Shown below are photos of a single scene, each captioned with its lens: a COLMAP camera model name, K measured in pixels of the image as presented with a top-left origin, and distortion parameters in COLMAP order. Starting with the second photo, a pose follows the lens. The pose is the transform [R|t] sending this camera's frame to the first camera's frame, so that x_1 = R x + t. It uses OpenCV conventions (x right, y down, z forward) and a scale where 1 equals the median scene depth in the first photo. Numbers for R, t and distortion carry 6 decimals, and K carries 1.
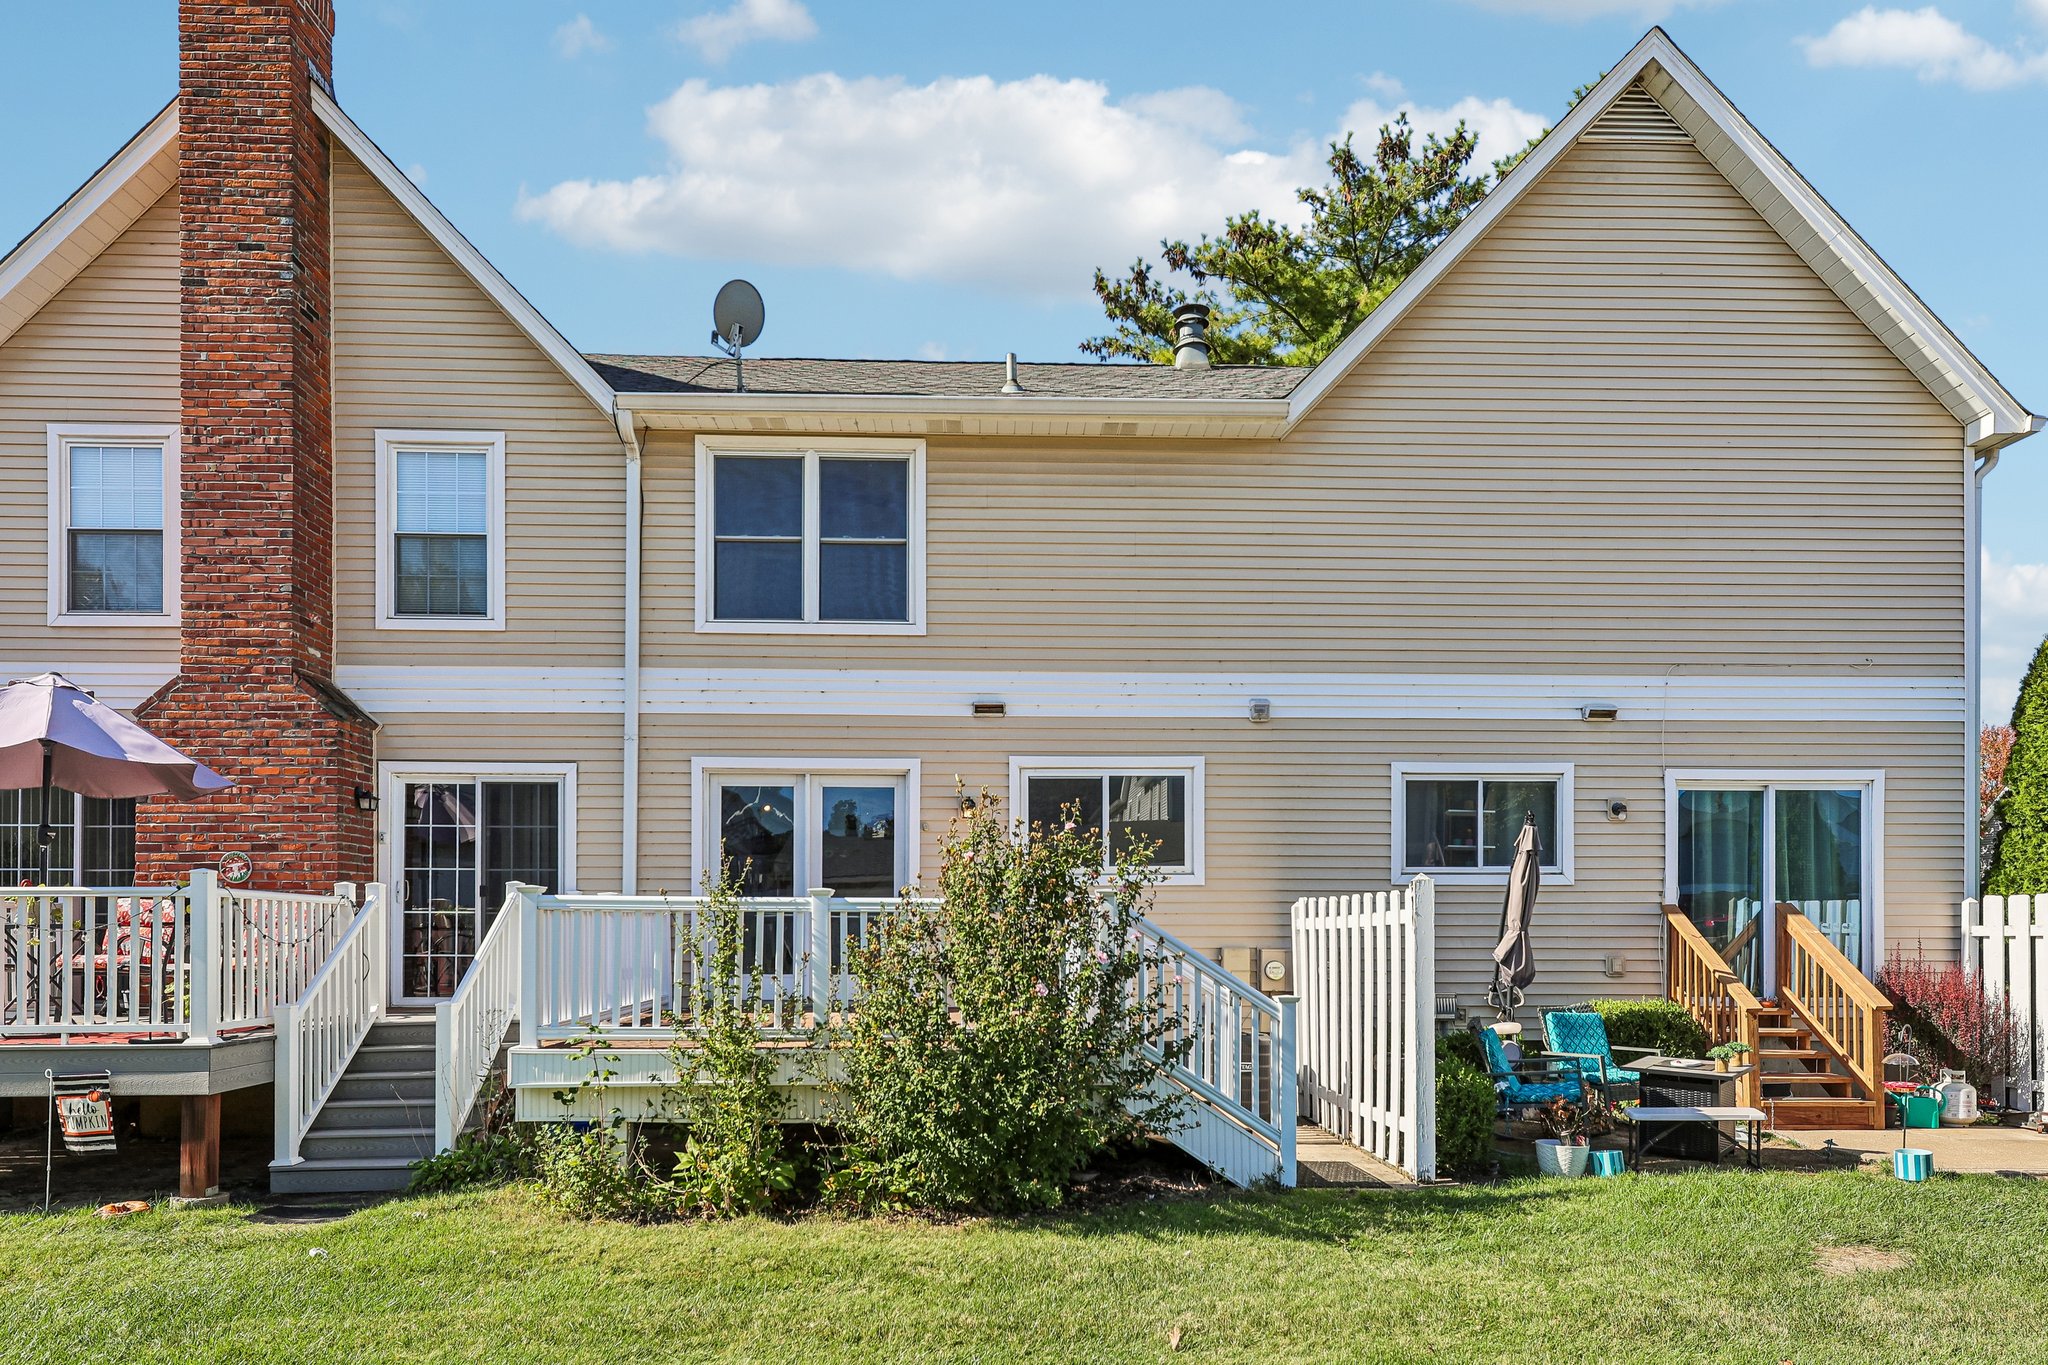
lens RADIAL K [[1325.7, 0, 976.8], [0, 1325.7, 928.9], [0, 0, 1]] dist [0.001068, 0.005750]
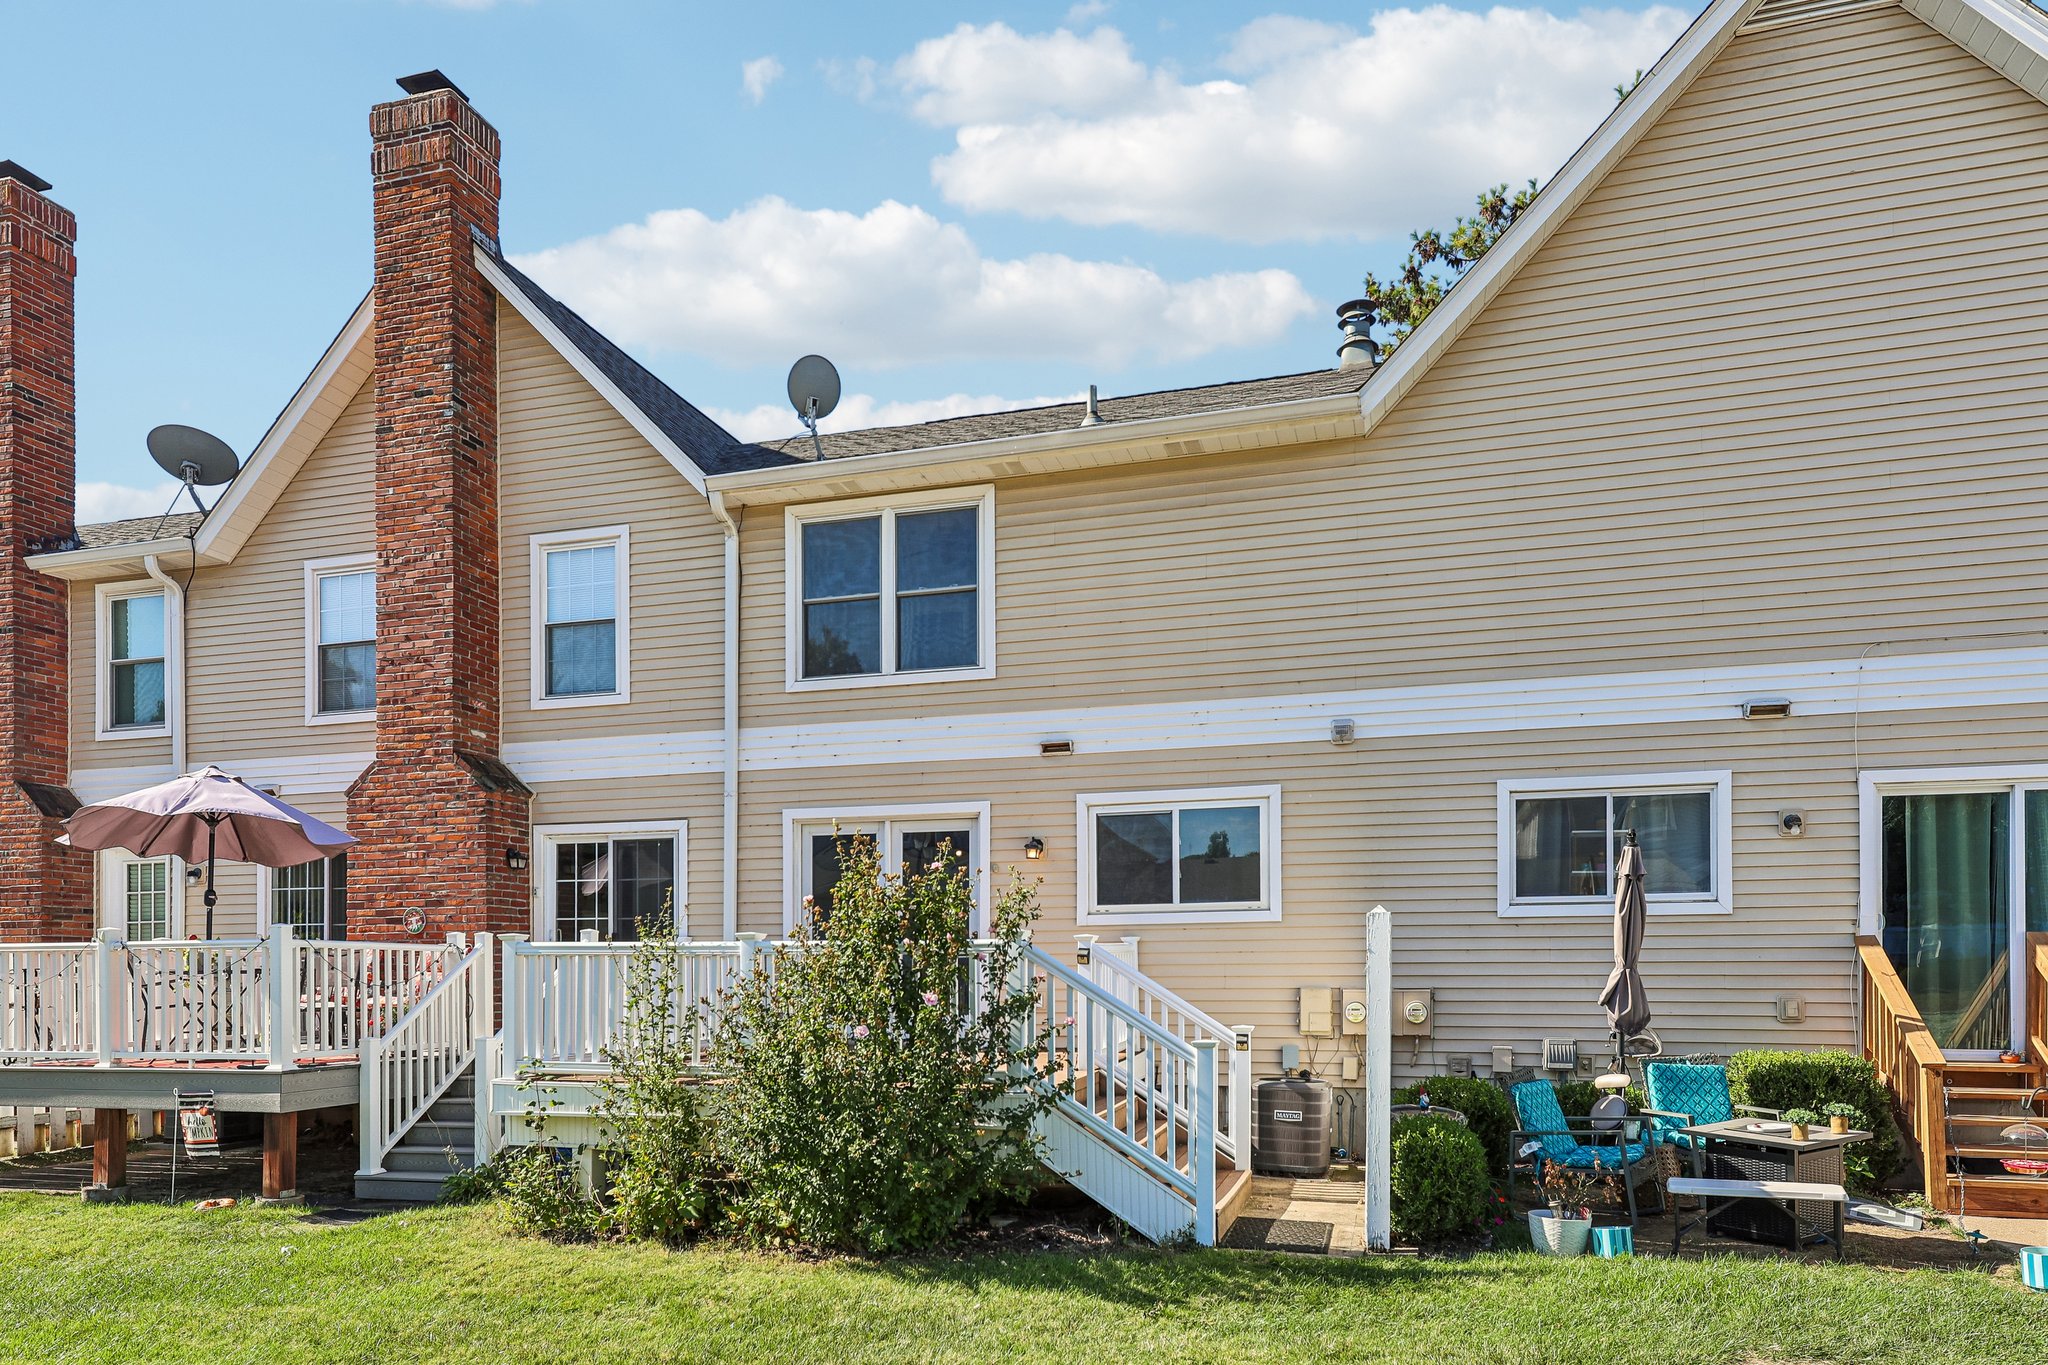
lens RADIAL K [[1300.1, 0, 990.3], [0, 1300.1, 967.1], [0, 0, 1]] dist [0.000293, 0.006178]
pose [[0.948287, -0.006099, -0.317357, 0.273750], [0.005704, 0.999981, -0.002171, 0.000109], [0.317364, 0.000249, 0.948304, 0.062854]]
